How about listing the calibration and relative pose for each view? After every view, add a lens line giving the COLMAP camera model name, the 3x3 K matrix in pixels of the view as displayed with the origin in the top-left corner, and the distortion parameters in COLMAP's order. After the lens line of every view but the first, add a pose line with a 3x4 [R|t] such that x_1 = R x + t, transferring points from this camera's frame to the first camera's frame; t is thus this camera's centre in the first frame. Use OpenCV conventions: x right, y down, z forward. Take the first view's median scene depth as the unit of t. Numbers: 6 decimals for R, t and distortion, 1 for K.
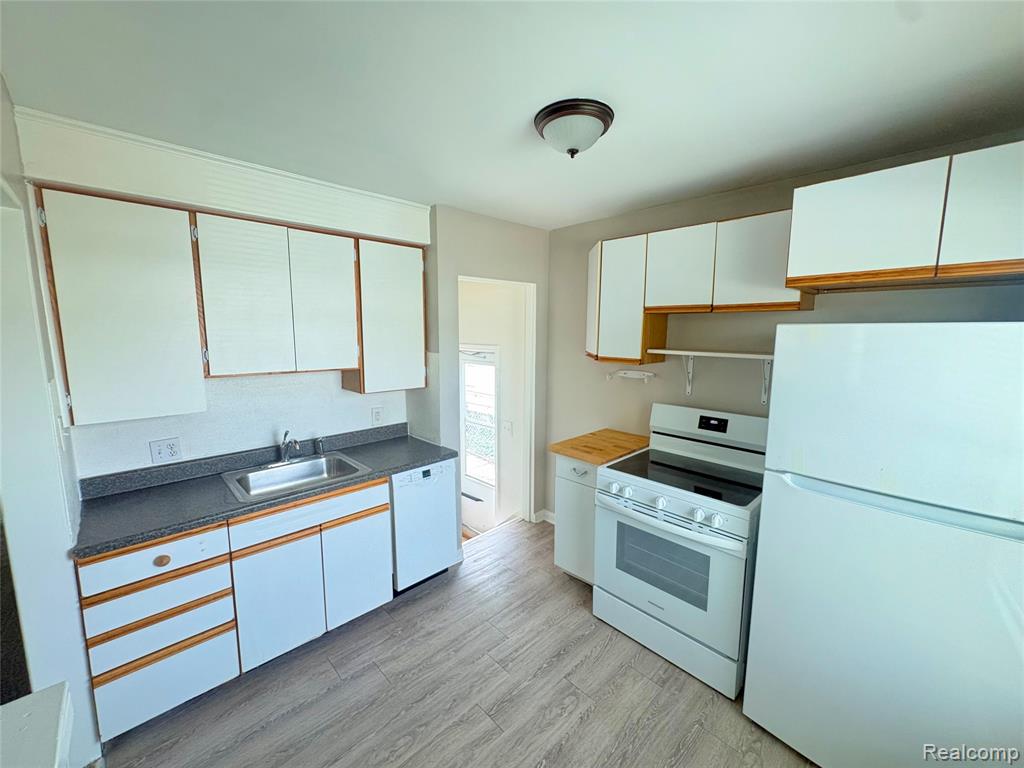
lens RADIAL K [[413.2, 0, 512.0], [0, 413.2, 384.0], [0, 0, 1]] dist [0.000191, 0.000058]
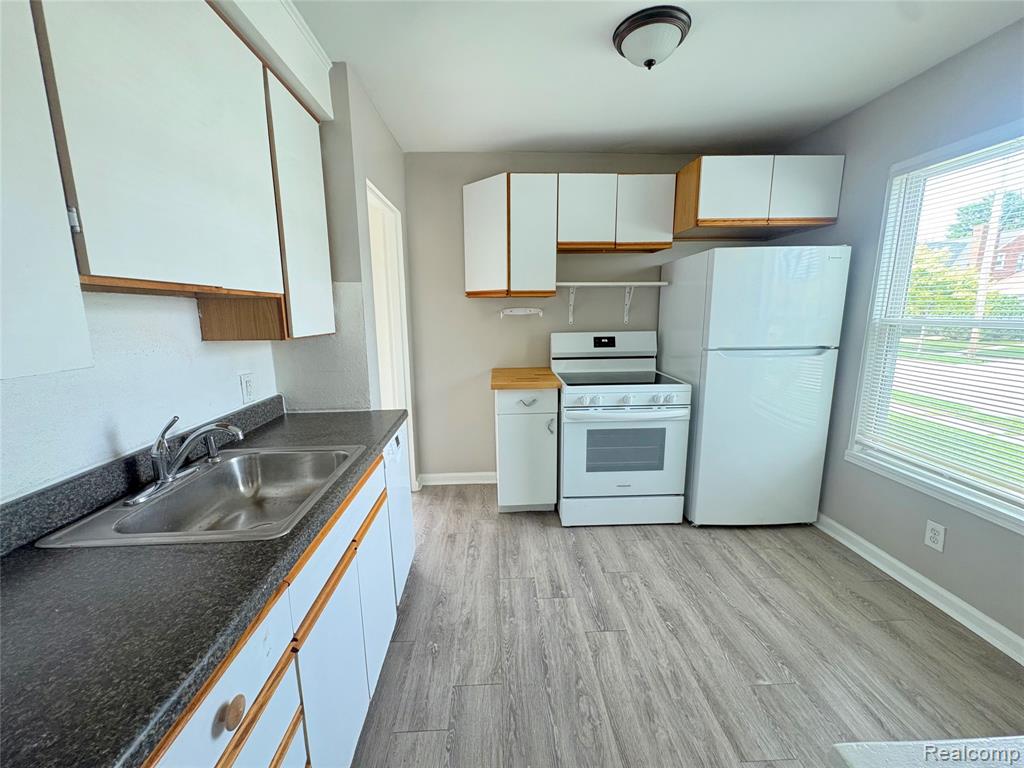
lens RADIAL K [[412.0, 0, 512.0], [0, 412.0, 384.0], [0, 0, 1]] dist [0.001169, 0.000007]
pose [[0.660199, -0.144341, 0.737091, -0.669929], [0.116414, 0.989166, 0.089434, 0.081520], [-0.742014, 0.026764, 0.669850, 0.385823]]
